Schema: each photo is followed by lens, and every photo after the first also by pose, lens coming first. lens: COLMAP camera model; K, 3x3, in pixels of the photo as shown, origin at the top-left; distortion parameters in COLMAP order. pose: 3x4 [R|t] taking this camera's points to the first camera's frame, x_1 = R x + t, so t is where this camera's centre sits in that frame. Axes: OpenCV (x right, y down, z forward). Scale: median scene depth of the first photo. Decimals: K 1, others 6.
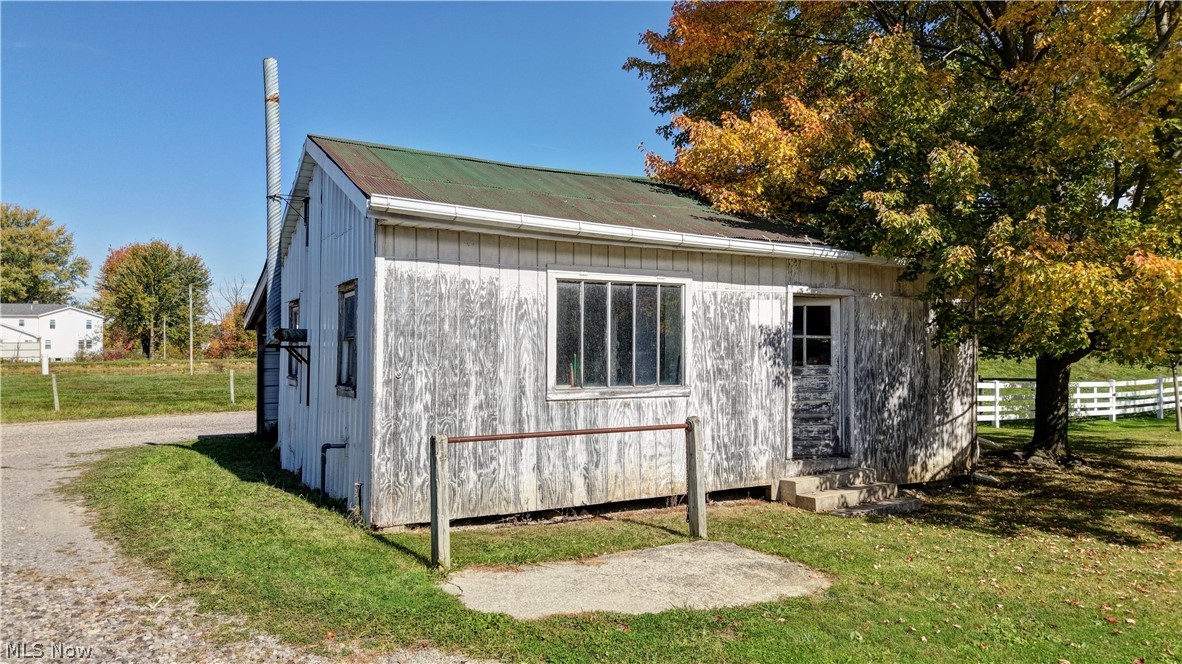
lens RADIAL K [[762.9, 0, 593.5], [0, 762.9, 342.7], [0, 0, 1]] dist [-0.001950, -0.006122]
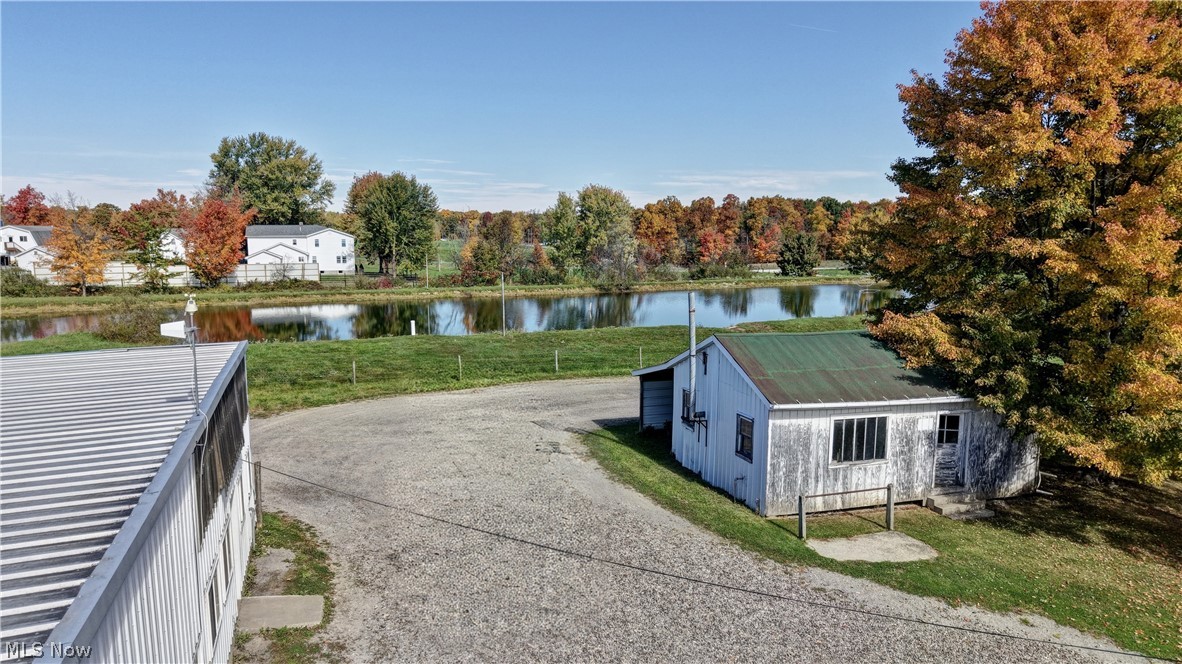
lens RADIAL K [[762.9, 0, 593.5], [0, 762.9, 342.7], [0, 0, 1]] dist [-0.001950, -0.006122]
pose [[0.977624, 0.033465, -0.207682, -0.277080], [-0.002180, 0.988824, 0.149074, -0.633063], [0.210350, -0.145285, 0.966770, -1.366018]]
